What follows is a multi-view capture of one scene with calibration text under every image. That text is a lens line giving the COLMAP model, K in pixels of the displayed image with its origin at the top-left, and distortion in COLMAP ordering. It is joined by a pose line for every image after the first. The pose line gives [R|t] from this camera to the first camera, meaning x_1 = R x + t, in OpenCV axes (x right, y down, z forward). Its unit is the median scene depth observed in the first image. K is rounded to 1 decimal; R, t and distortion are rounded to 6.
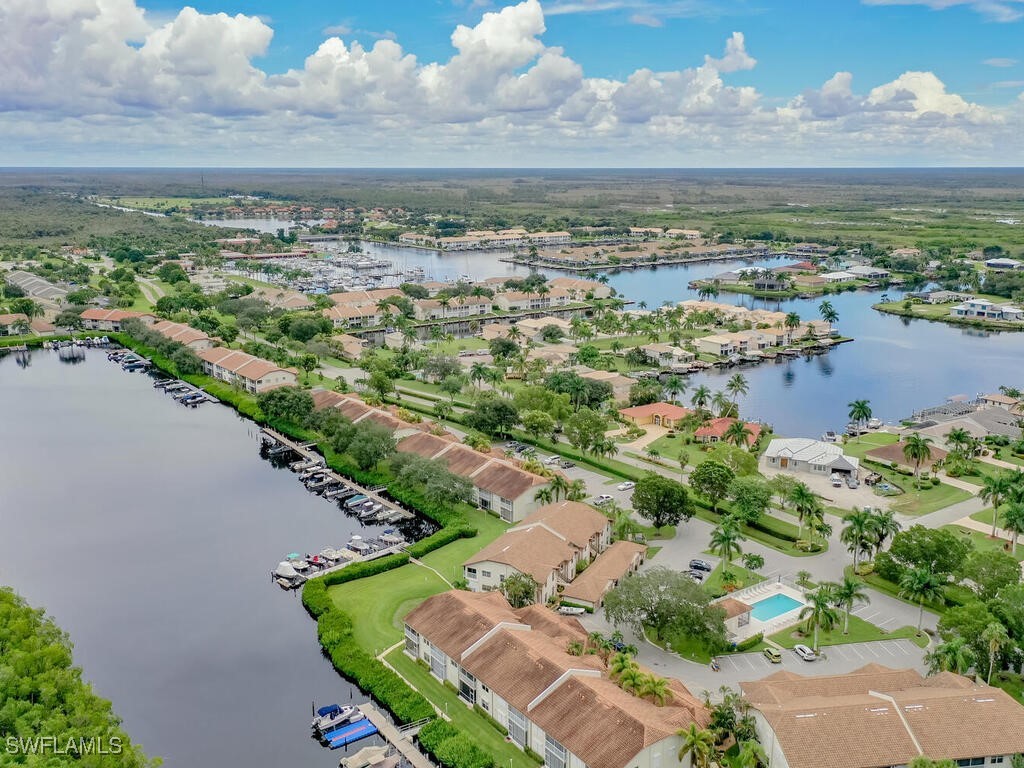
lens RADIAL K [[916.4, 0, 512.0], [0, 916.4, 384.0], [0, 0, 1]] dist [-0.000459, -0.005238]
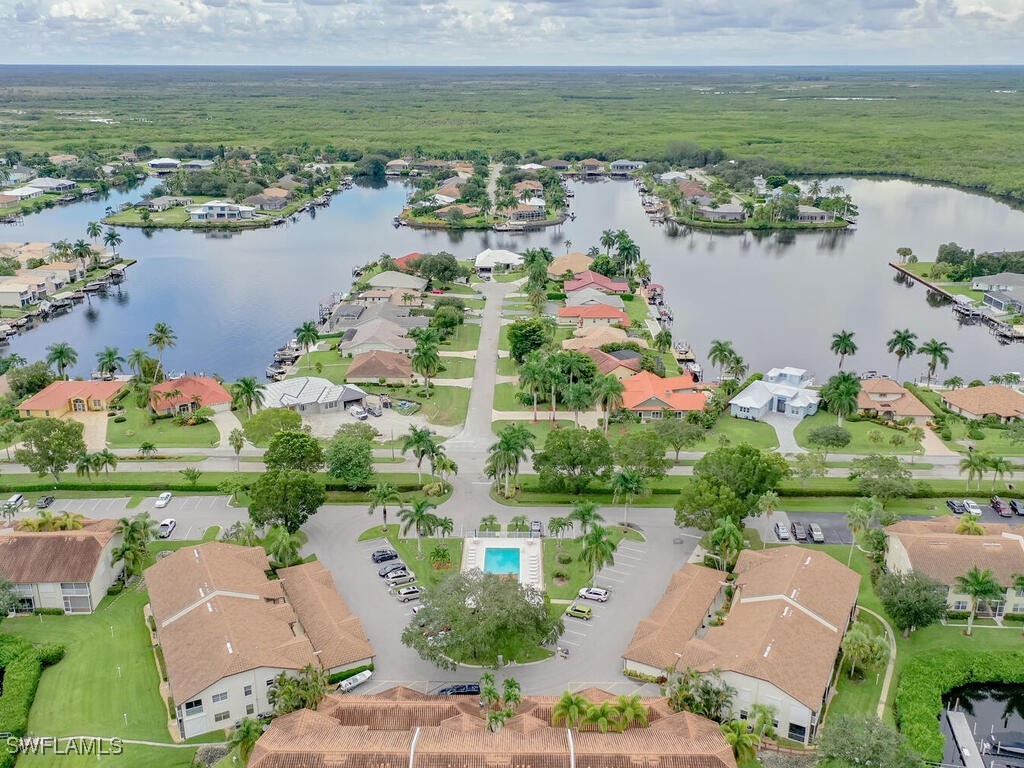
lens RADIAL K [[916.4, 0, 512.0], [0, 916.4, 384.0], [0, 0, 1]] dist [-0.000459, -0.005238]
pose [[0.588799, -0.259722, 0.765415, -0.114120], [0.179372, 0.965342, 0.189579, -0.031552], [-0.788125, 0.025670, 0.614980, 0.138763]]
